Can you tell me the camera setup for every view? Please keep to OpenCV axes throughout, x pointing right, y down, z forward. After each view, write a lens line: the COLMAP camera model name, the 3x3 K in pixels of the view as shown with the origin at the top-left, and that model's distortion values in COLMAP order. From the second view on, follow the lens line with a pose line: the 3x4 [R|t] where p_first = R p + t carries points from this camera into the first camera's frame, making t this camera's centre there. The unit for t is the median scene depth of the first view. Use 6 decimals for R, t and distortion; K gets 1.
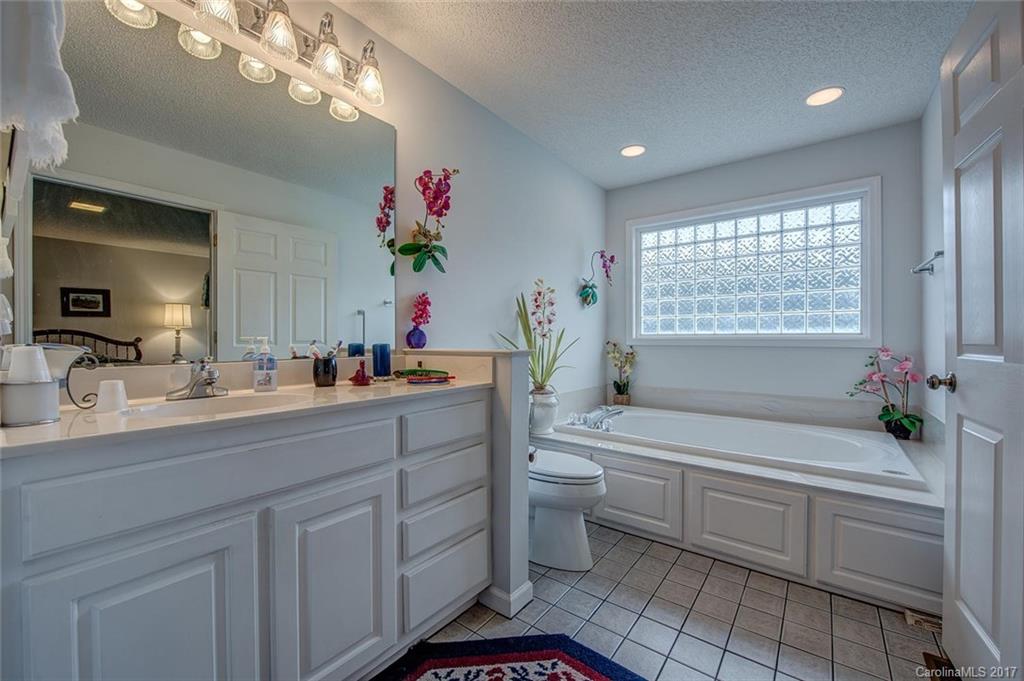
lens RADIAL K [[408.1, 0, 509.4], [0, 408.1, 340.7], [0, 0, 1]] dist [-0.003857, -0.000234]
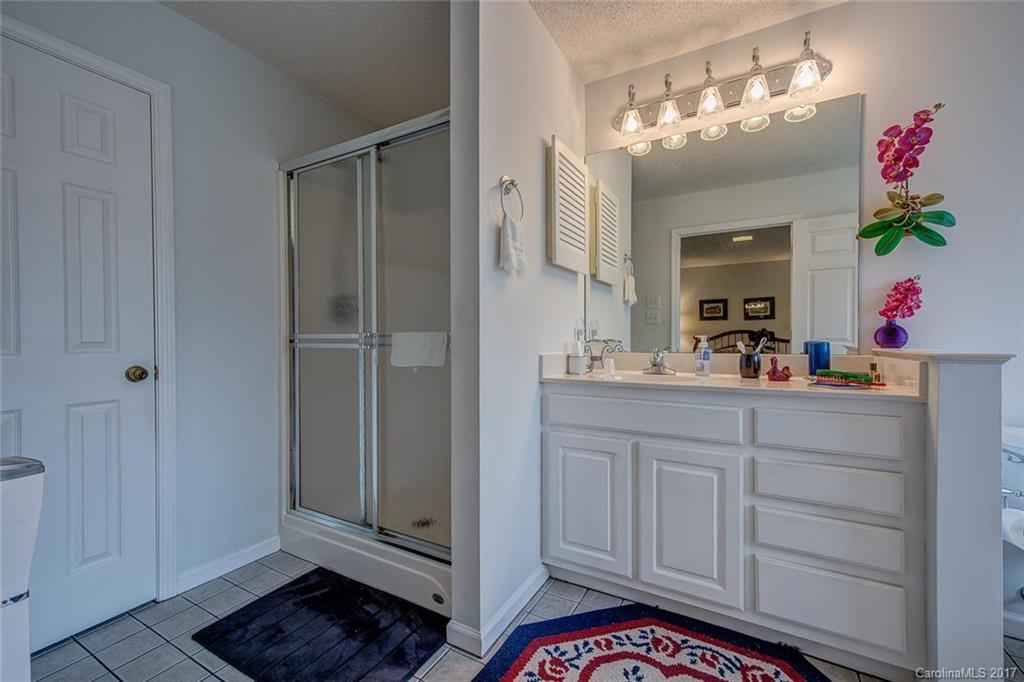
lens RADIAL K [[408.1, 0, 510.5], [0, 408.1, 339.6], [0, 0, 1]] dist [-0.003857, -0.000234]
pose [[0.130530, 0.005434, -0.991429, 0.595662], [-0.002228, 0.999984, 0.005188, -0.000962], [0.991442, 0.001531, 0.130540, 0.180291]]
